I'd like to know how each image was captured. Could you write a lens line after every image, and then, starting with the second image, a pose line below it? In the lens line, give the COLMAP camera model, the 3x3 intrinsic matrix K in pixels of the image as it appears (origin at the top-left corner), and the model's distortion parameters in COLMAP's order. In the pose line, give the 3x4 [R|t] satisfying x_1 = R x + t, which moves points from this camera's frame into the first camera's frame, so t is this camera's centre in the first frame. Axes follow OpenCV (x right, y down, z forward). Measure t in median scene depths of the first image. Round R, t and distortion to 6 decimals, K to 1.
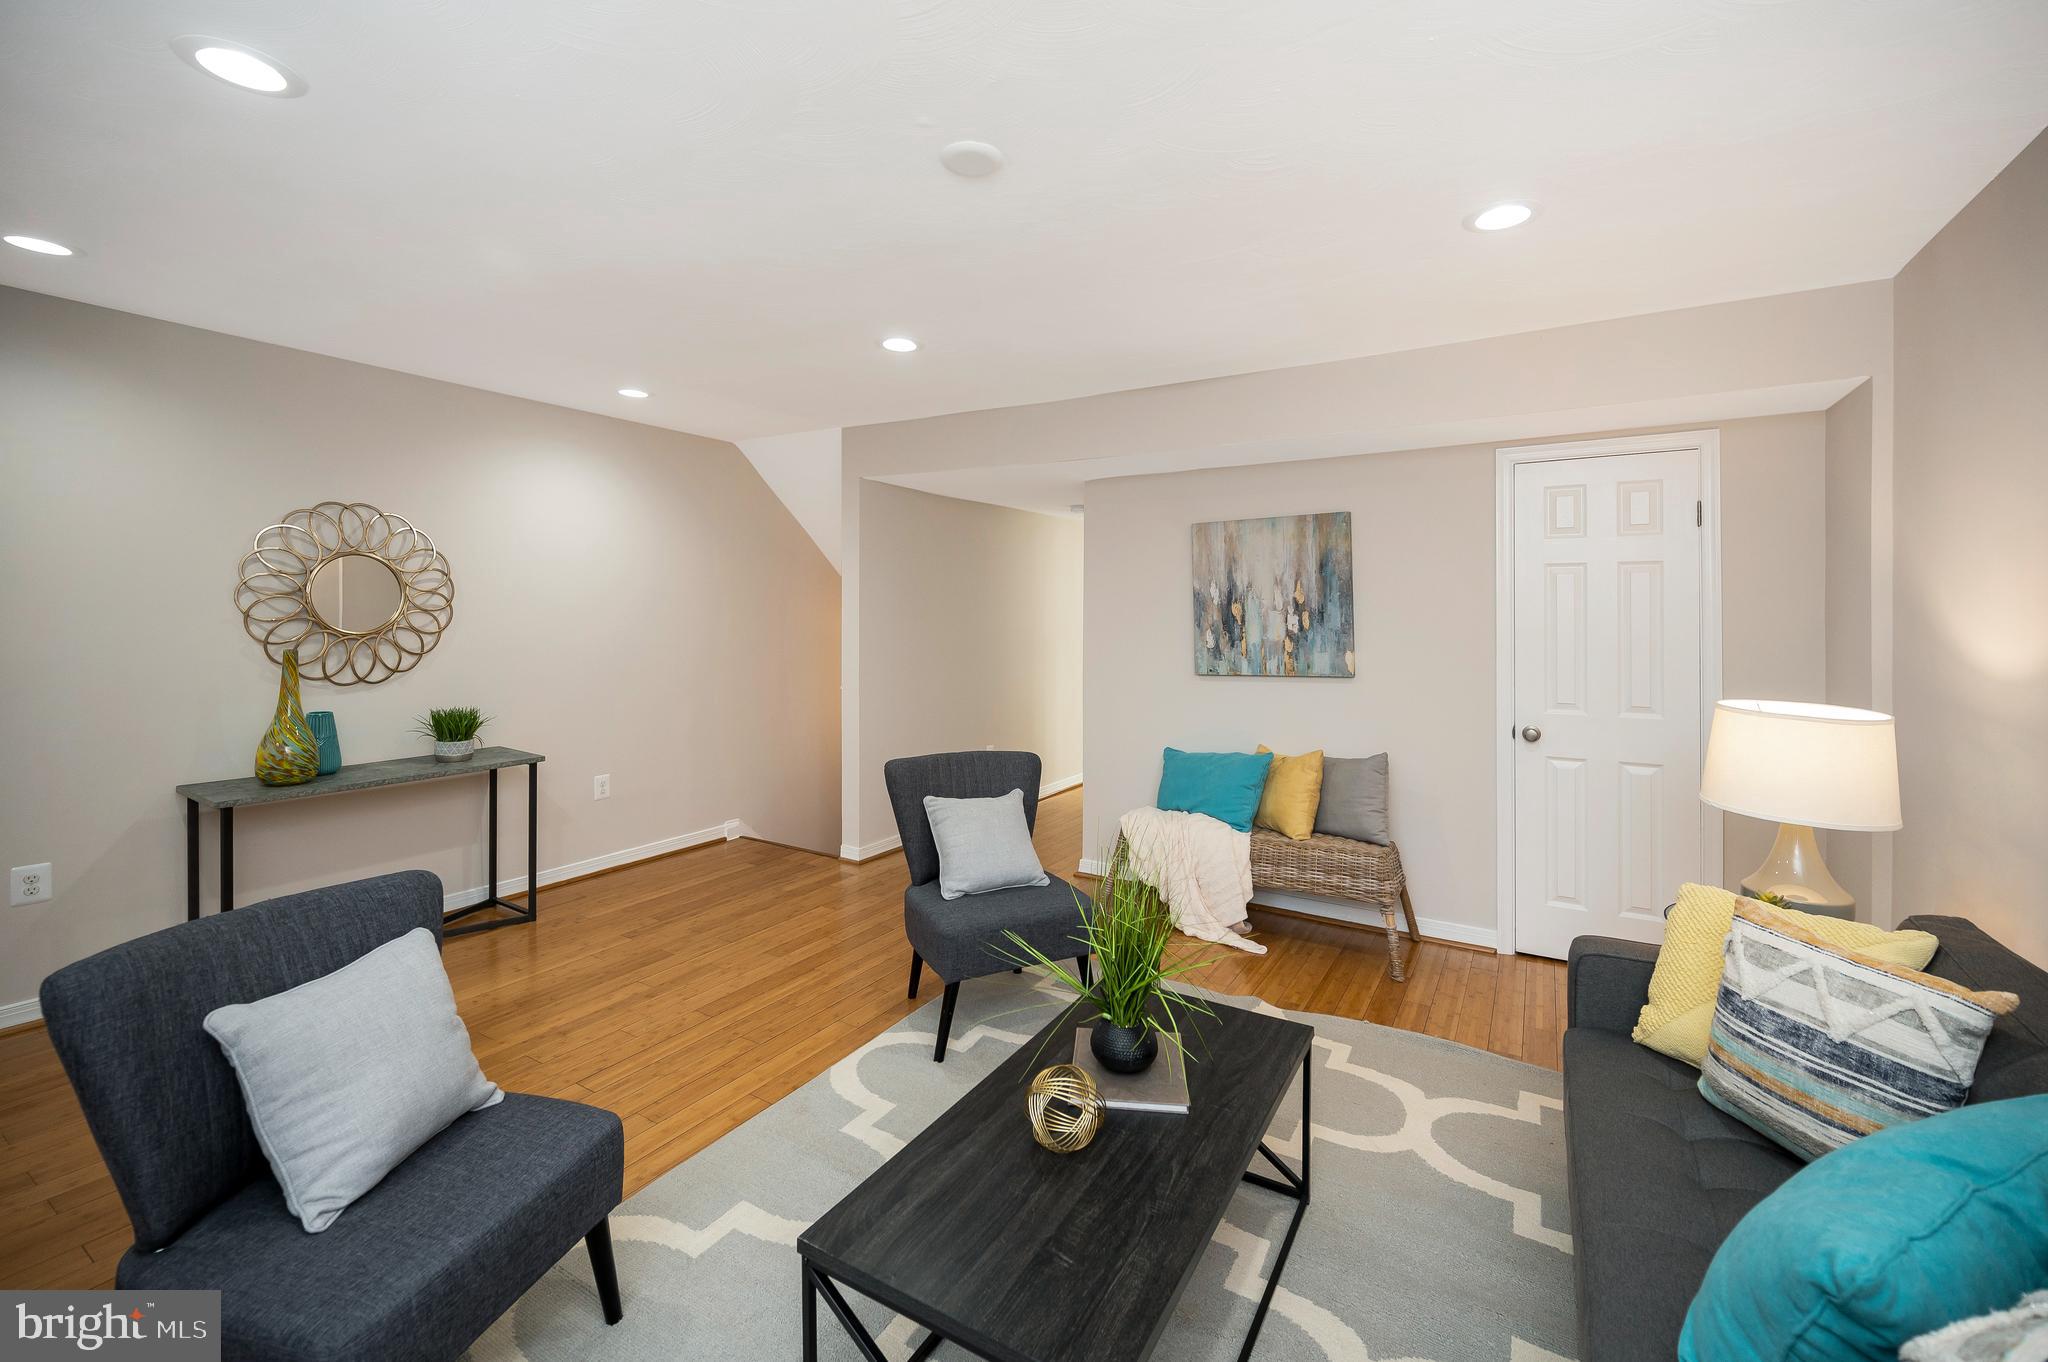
lens RADIAL K [[871.9, 0, 1021.6], [0, 871.9, 615.5], [0, 0, 1]] dist [-0.002708, -0.001776]
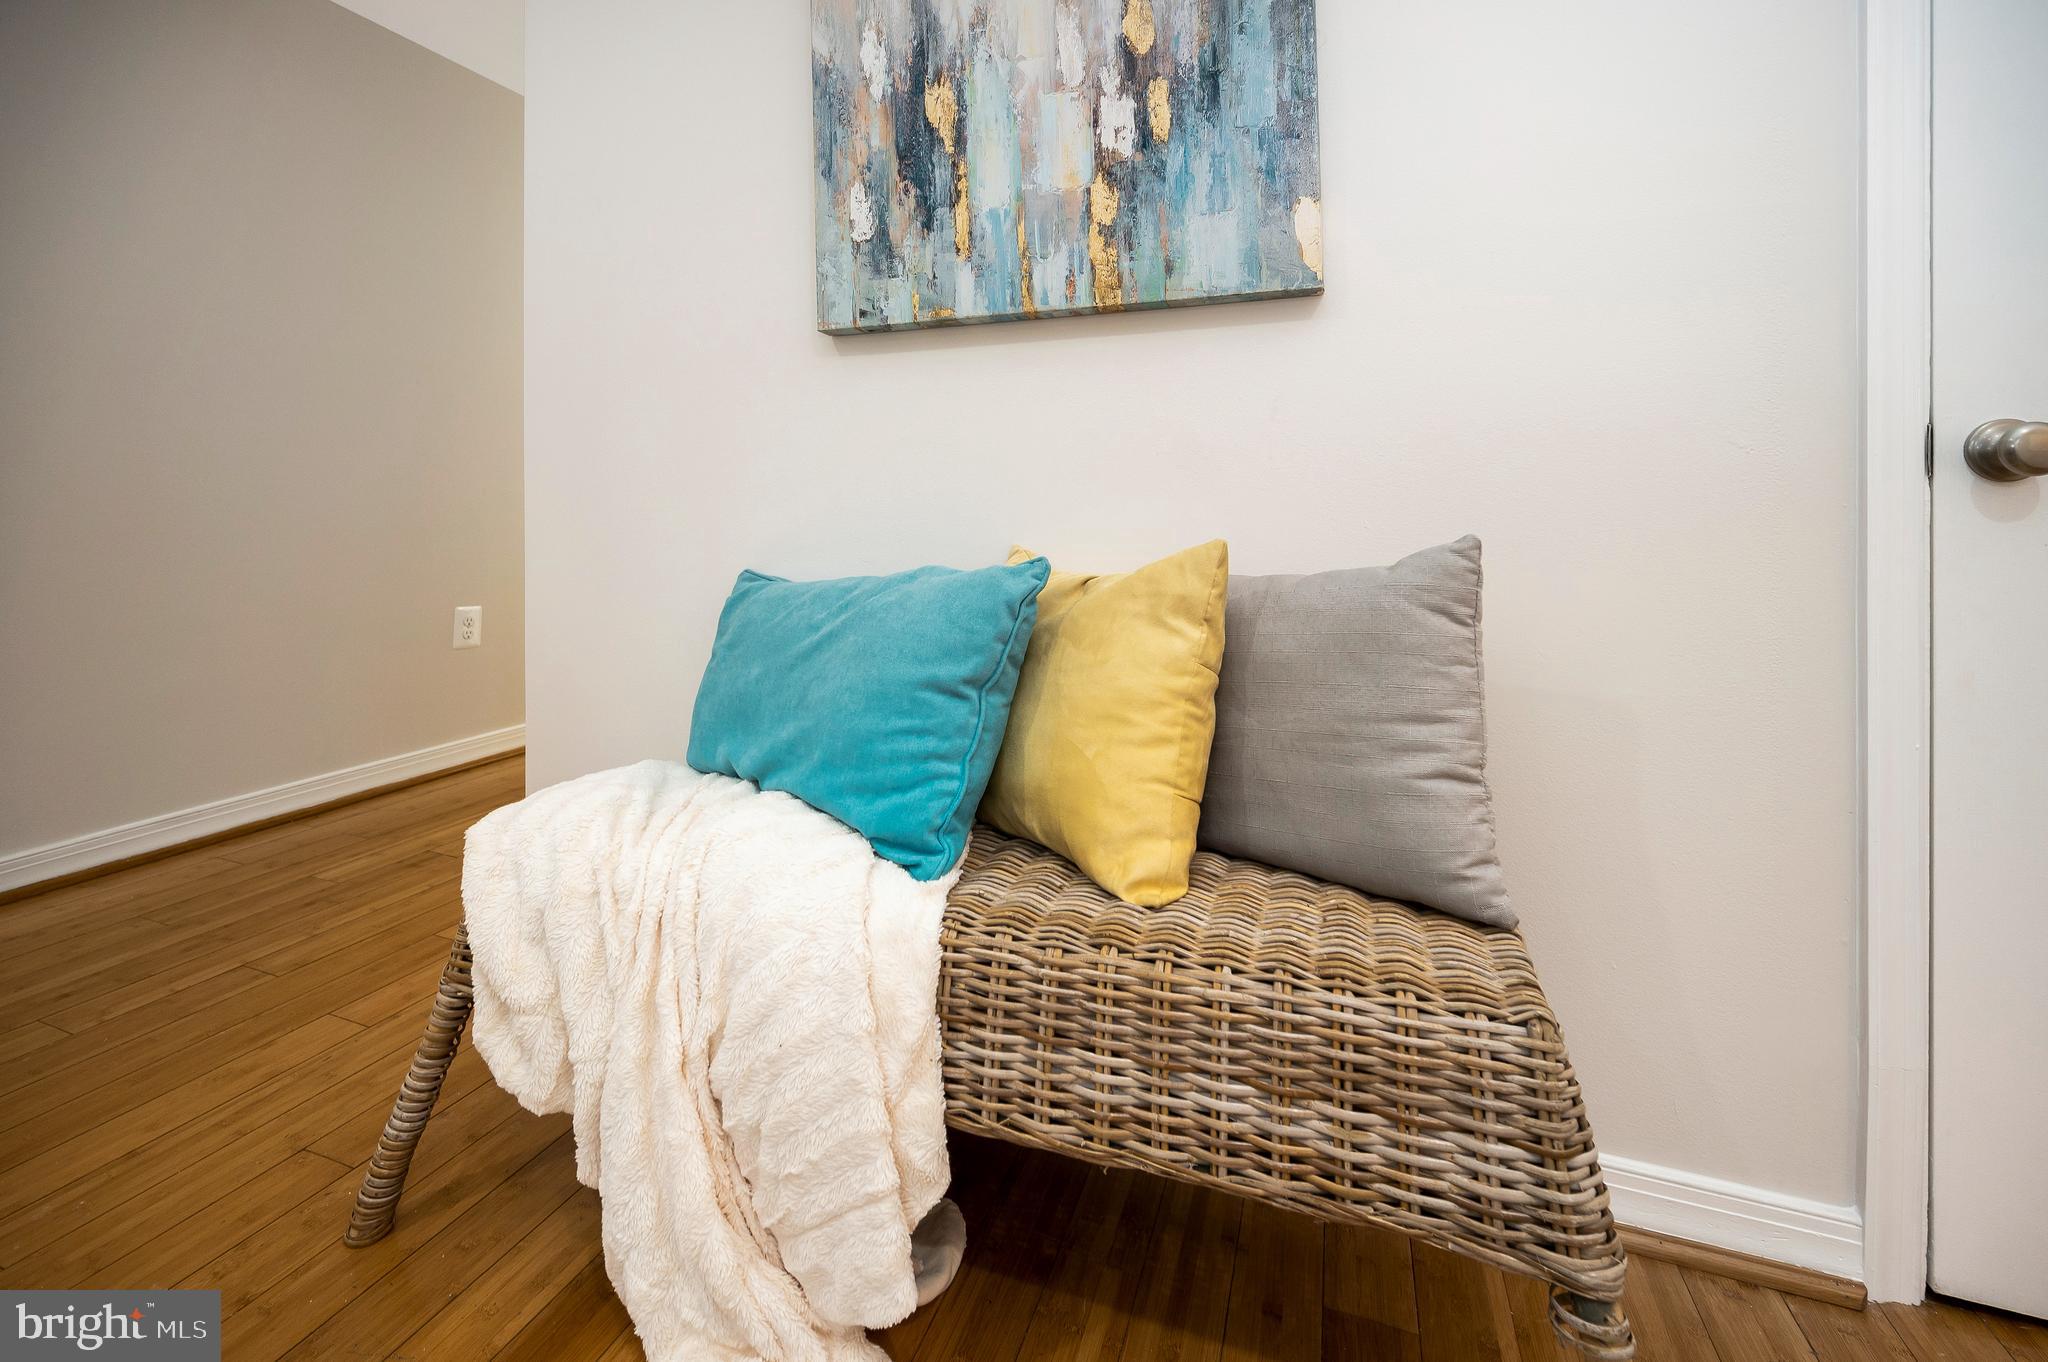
lens RADIAL K [[871.9, 0, 1001.9], [0, 871.9, 504.0], [0, 0, 1]] dist [-0.002708, -0.001776]
pose [[0.985044, -0.003482, 0.172268, 0.228564], [0.001638, 0.999940, 0.010843, 0.138056], [-0.172295, -0.010399, 0.984990, 0.737400]]
